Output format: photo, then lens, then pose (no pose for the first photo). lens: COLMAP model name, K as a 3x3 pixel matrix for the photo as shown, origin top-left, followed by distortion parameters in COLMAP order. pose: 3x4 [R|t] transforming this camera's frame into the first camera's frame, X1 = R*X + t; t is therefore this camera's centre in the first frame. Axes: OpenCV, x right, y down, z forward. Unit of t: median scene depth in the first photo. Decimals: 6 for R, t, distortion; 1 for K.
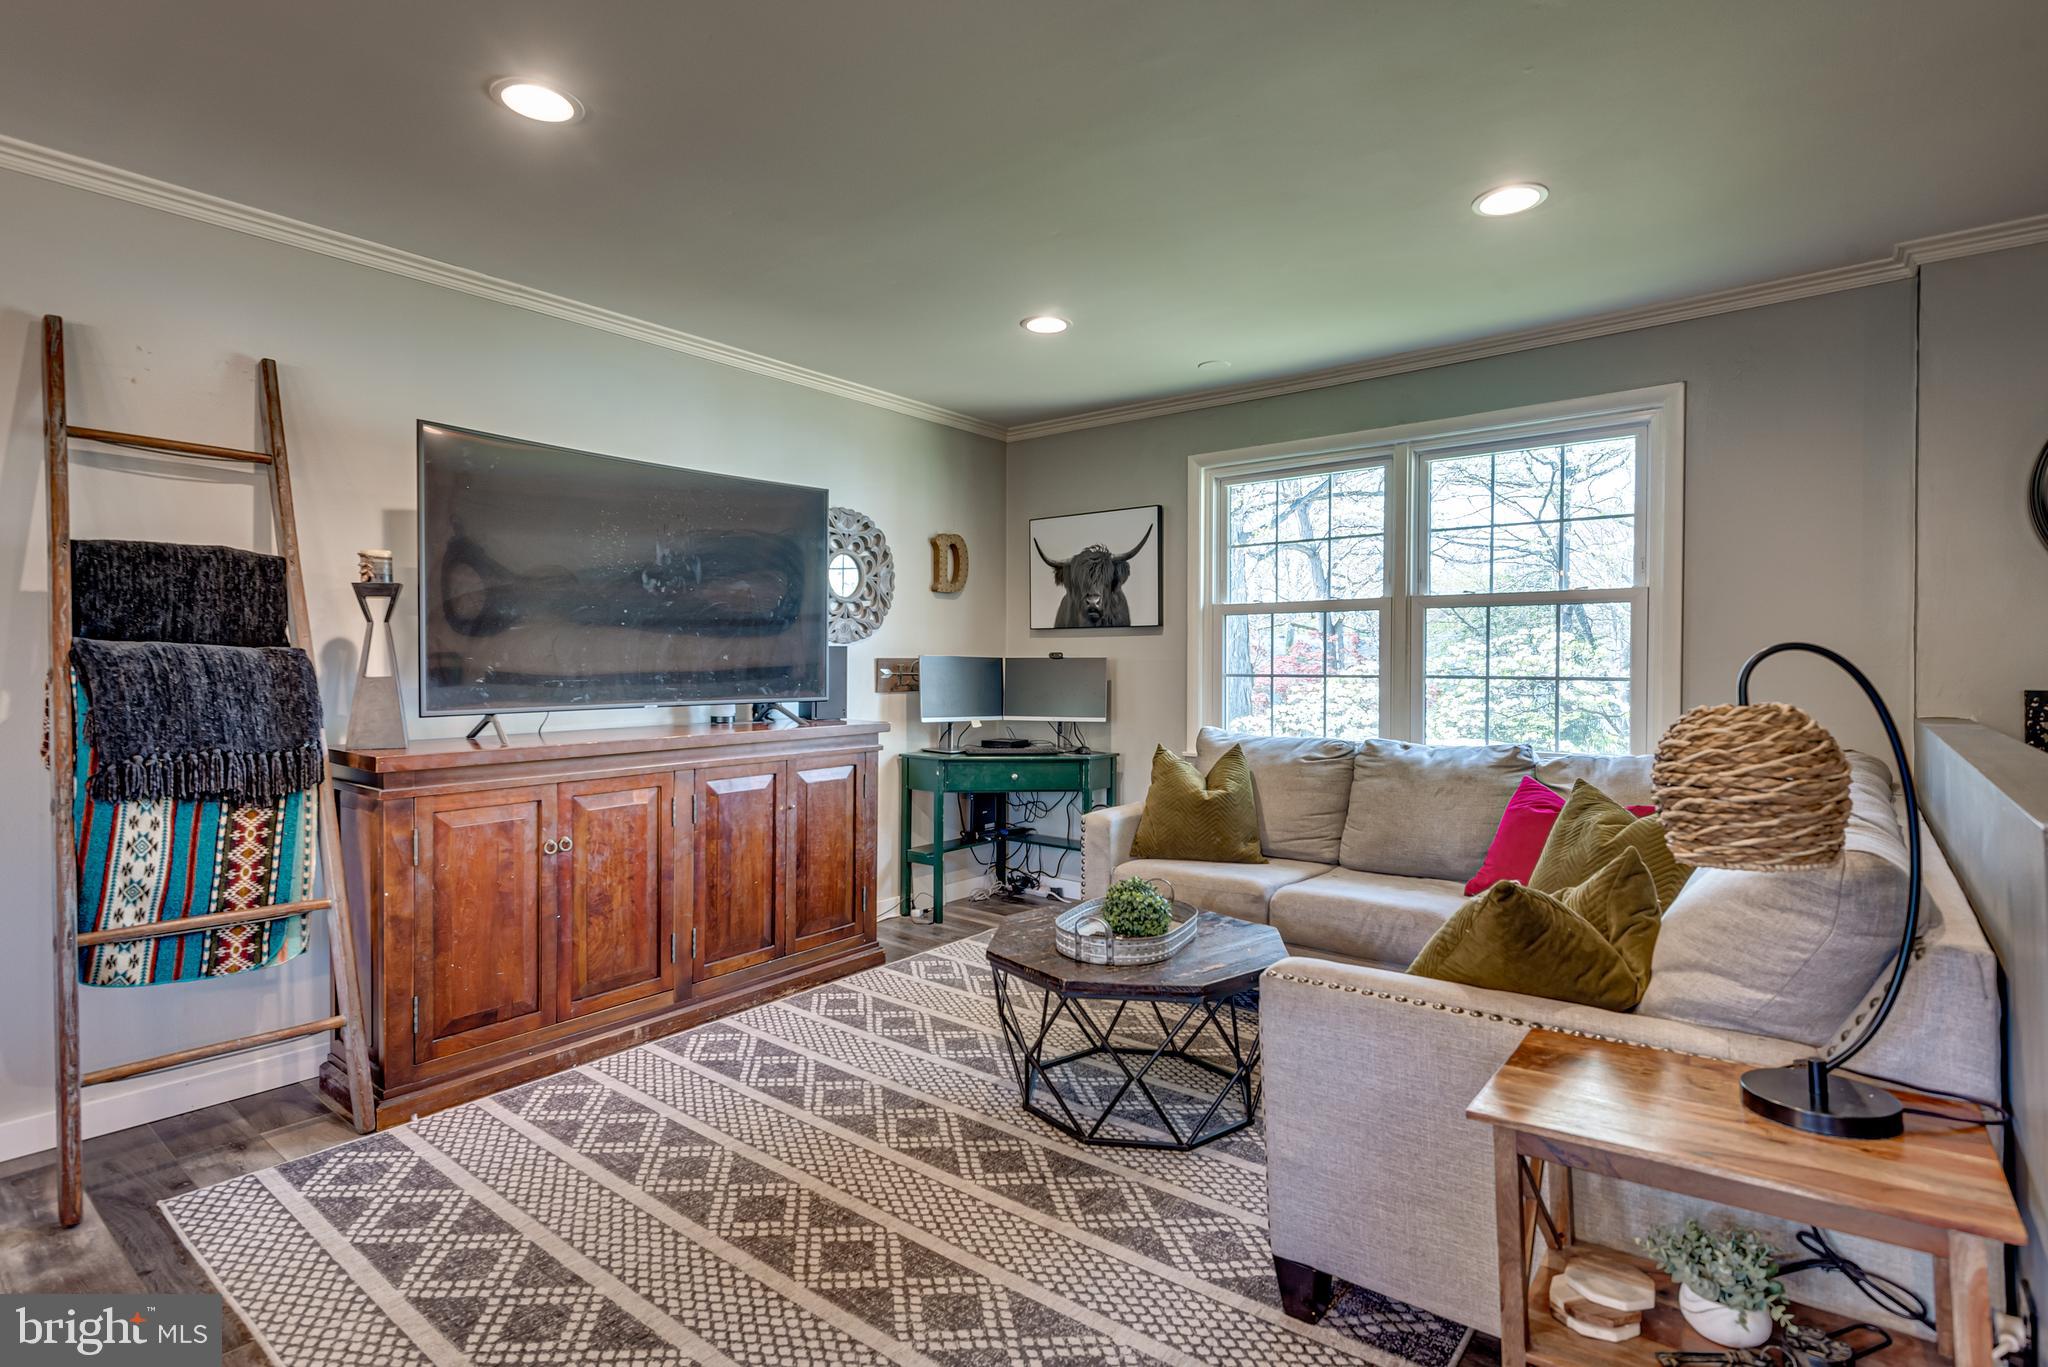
lens RADIAL K [[1002.5, 0, 1059.3], [0, 1002.5, 676.1], [0, 0, 1]] dist [0.005558, -0.005593]
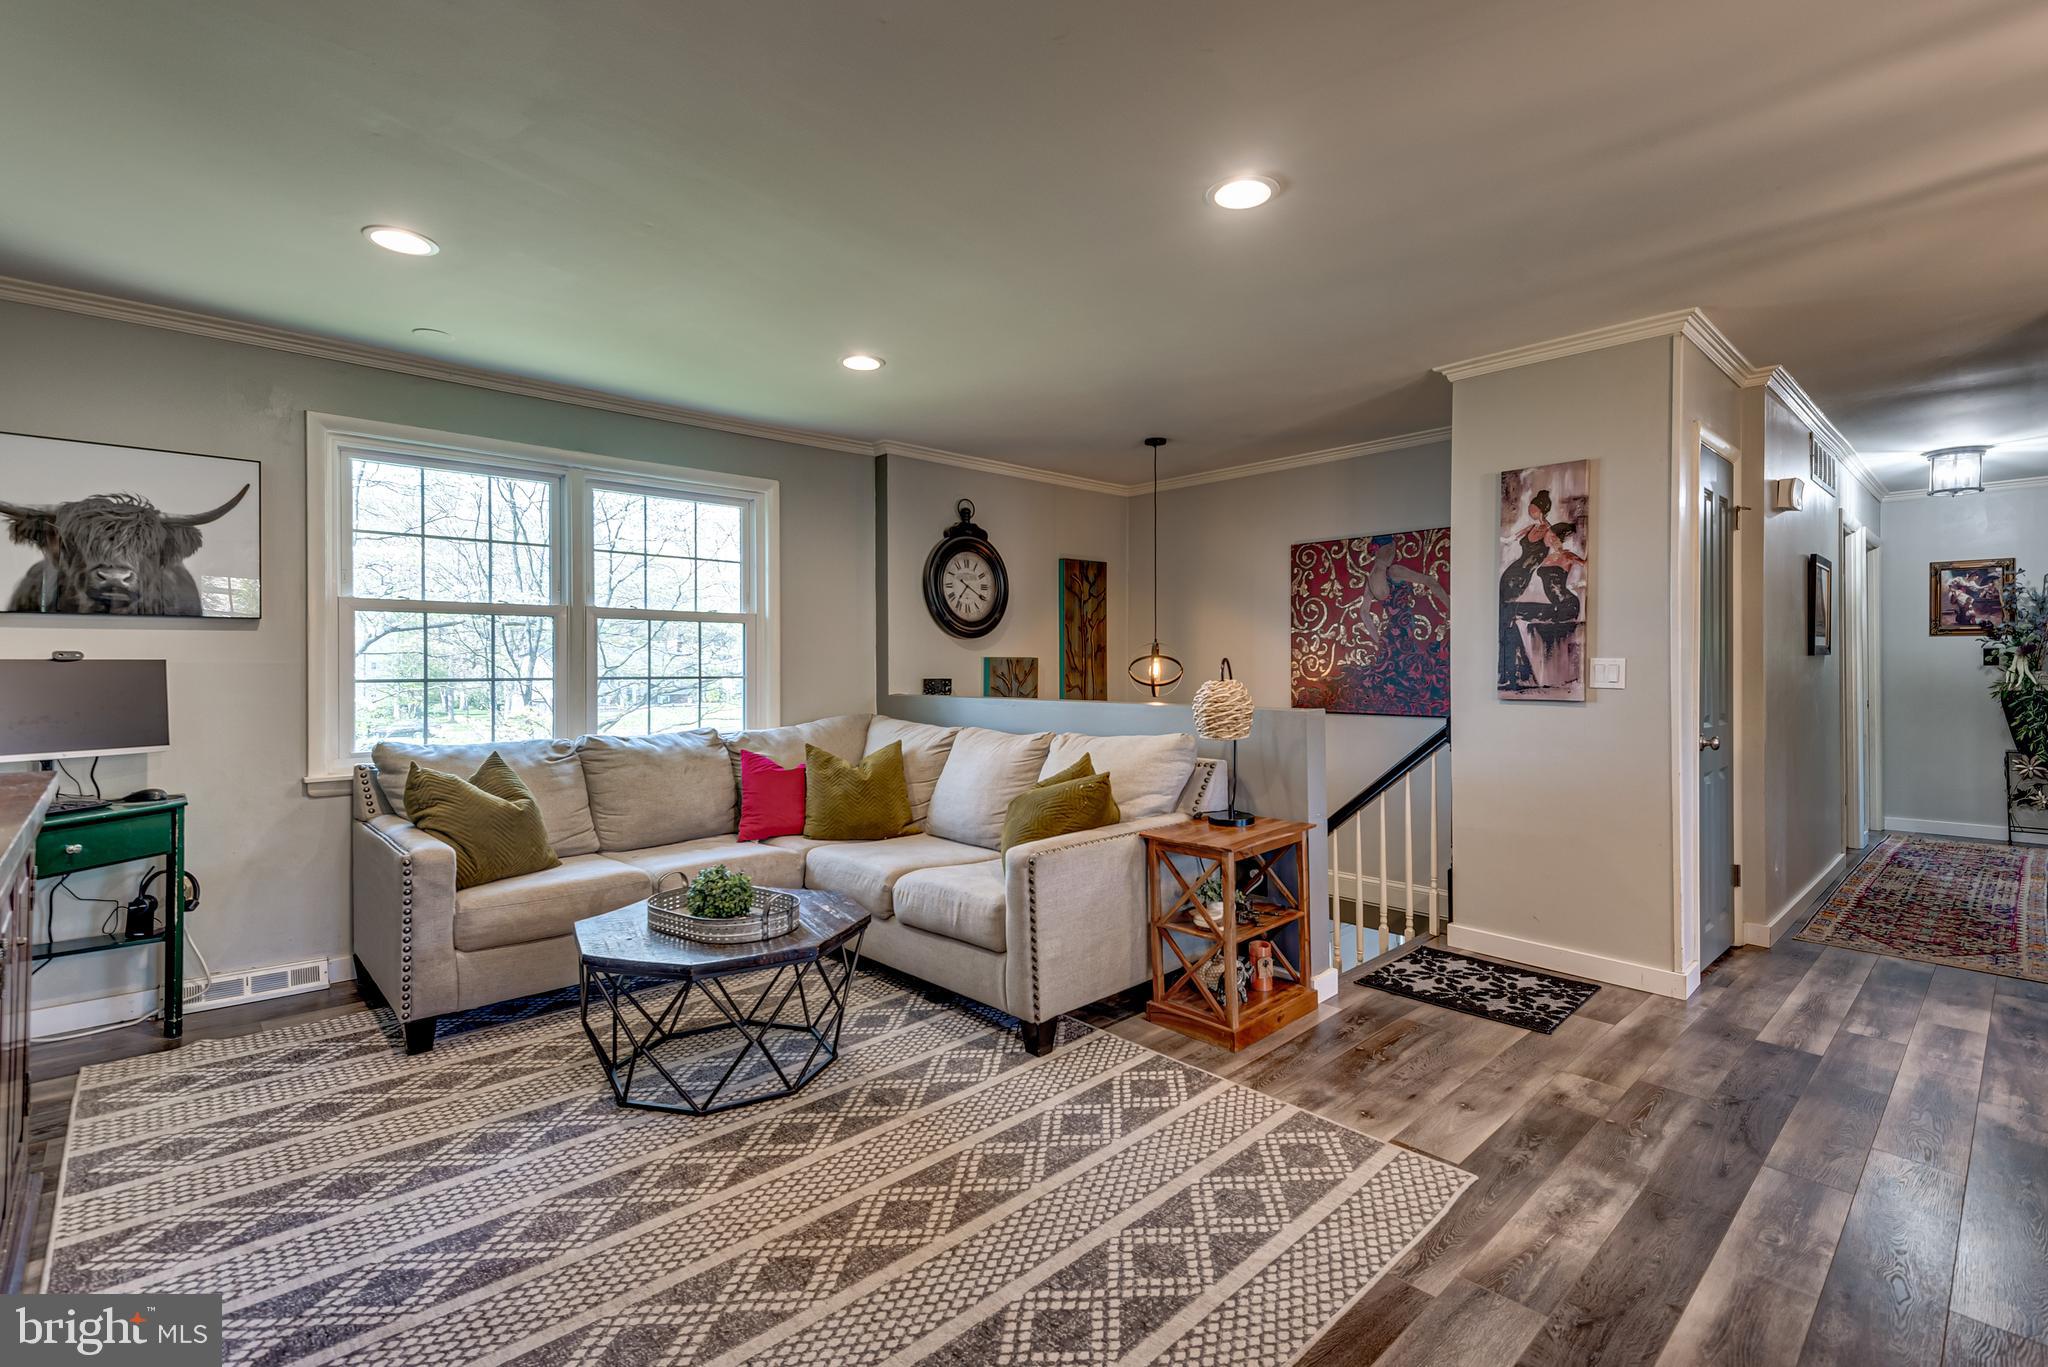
lens RADIAL K [[925.2, 0, 1023.7], [0, 925.2, 674.6], [0, 0, 1]] dist [0.016556, -0.003998]
pose [[0.169128, -0.010422, 0.985539, -0.814696], [0.016454, 0.999835, 0.007750, -0.005842], [-0.985457, 0.014905, 0.169271, 0.484914]]
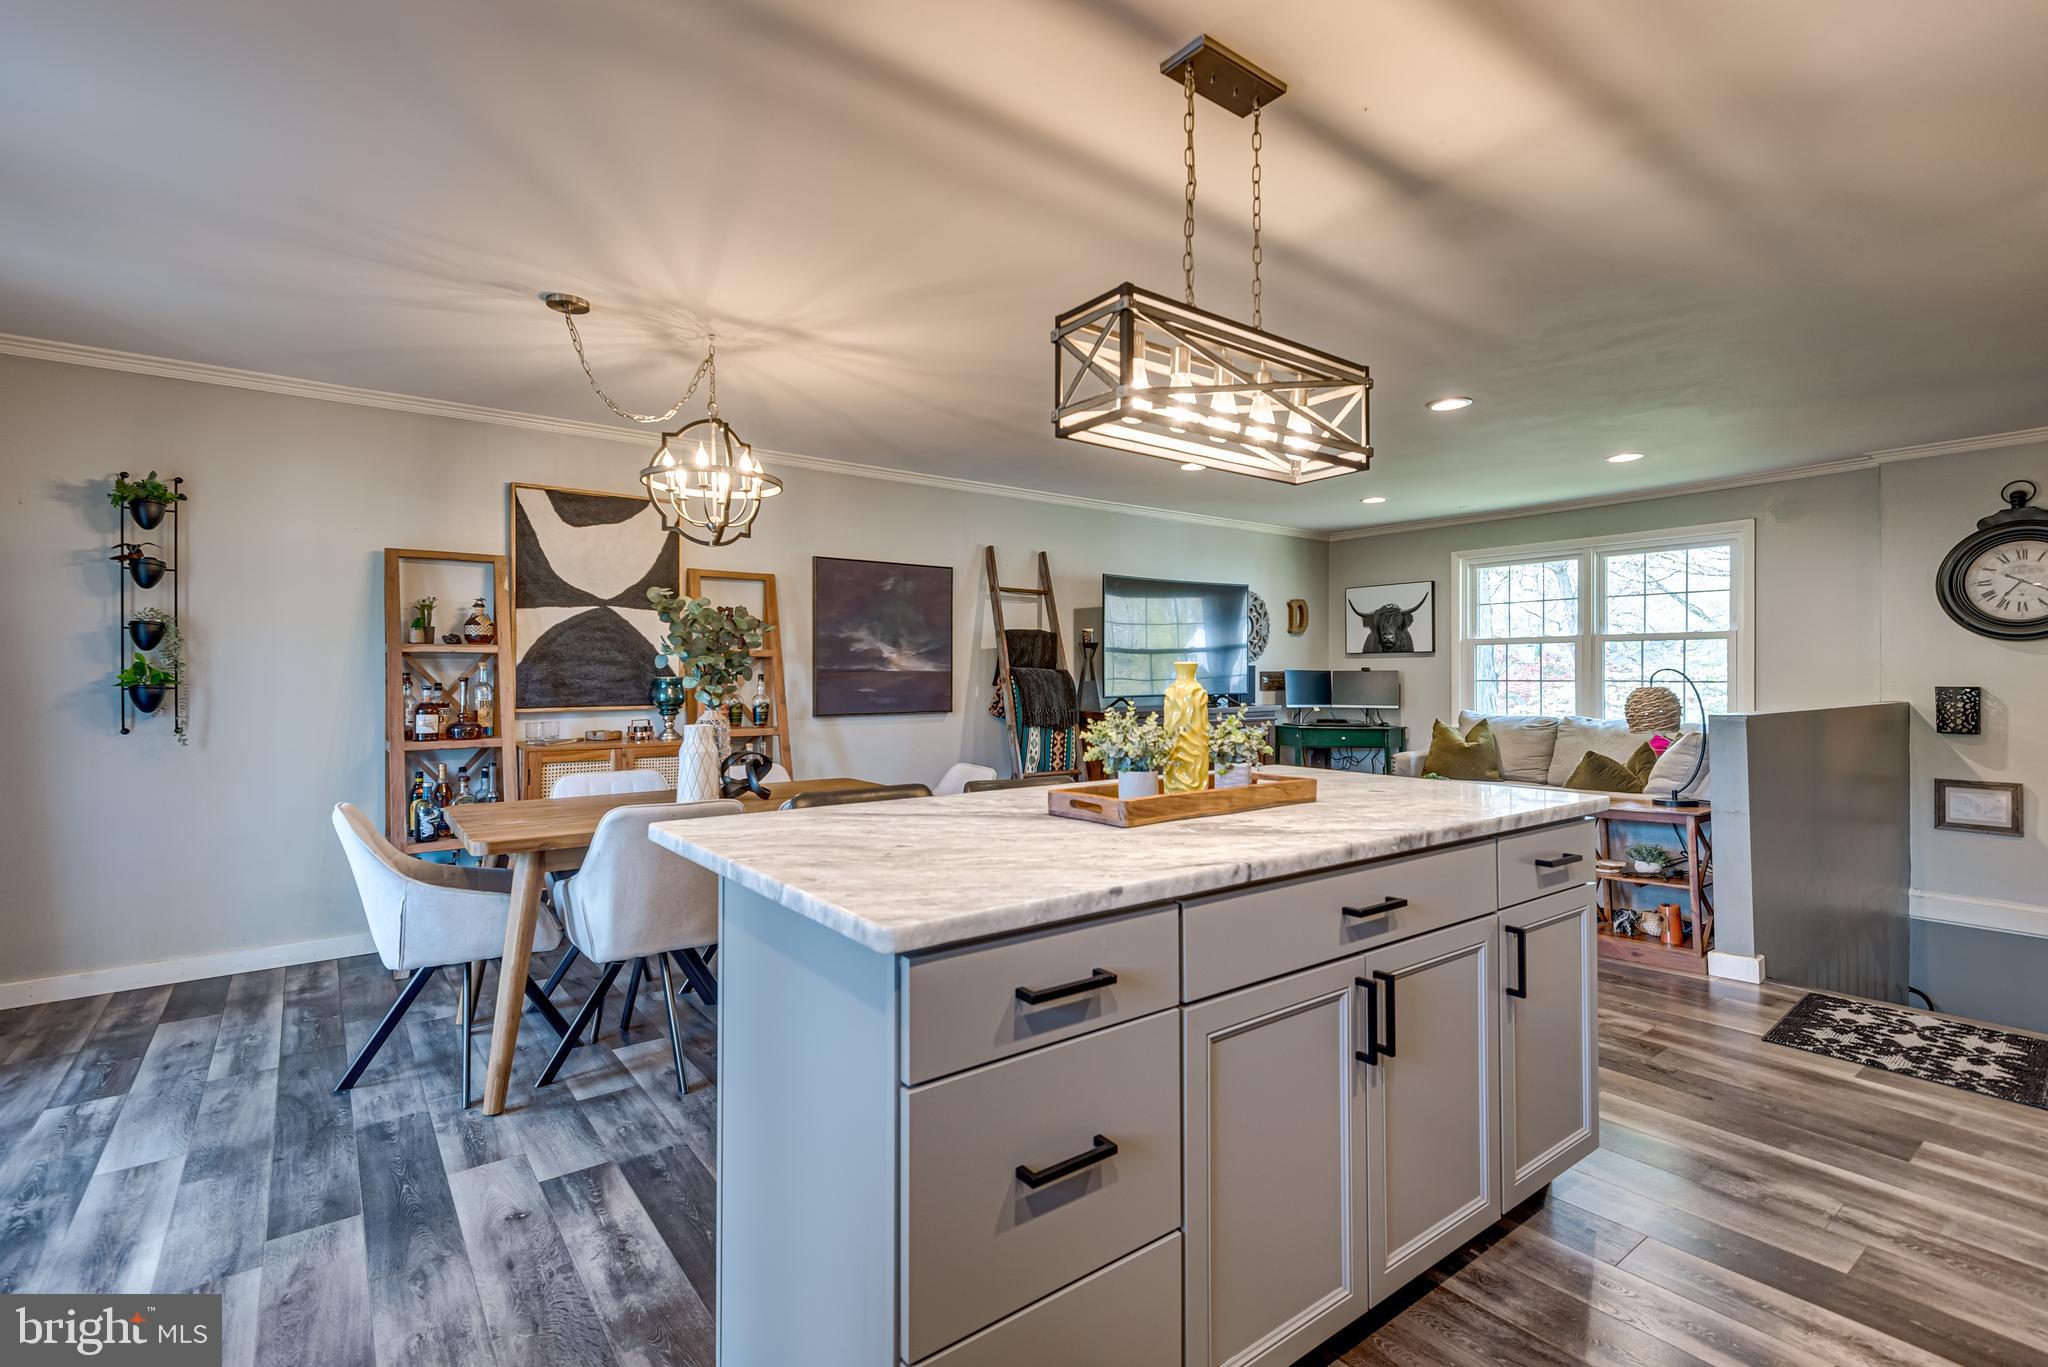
lens RADIAL K [[925.2, 0, 1013.0], [0, 925.2, 673.9], [0, 0, 1]] dist [0.016556, -0.003998]
pose [[0.959612, -0.004375, -0.281292, -0.225104], [0.001252, 0.999936, -0.011281, 0.007814], [0.281323, 0.010473, 0.959556, -1.142823]]
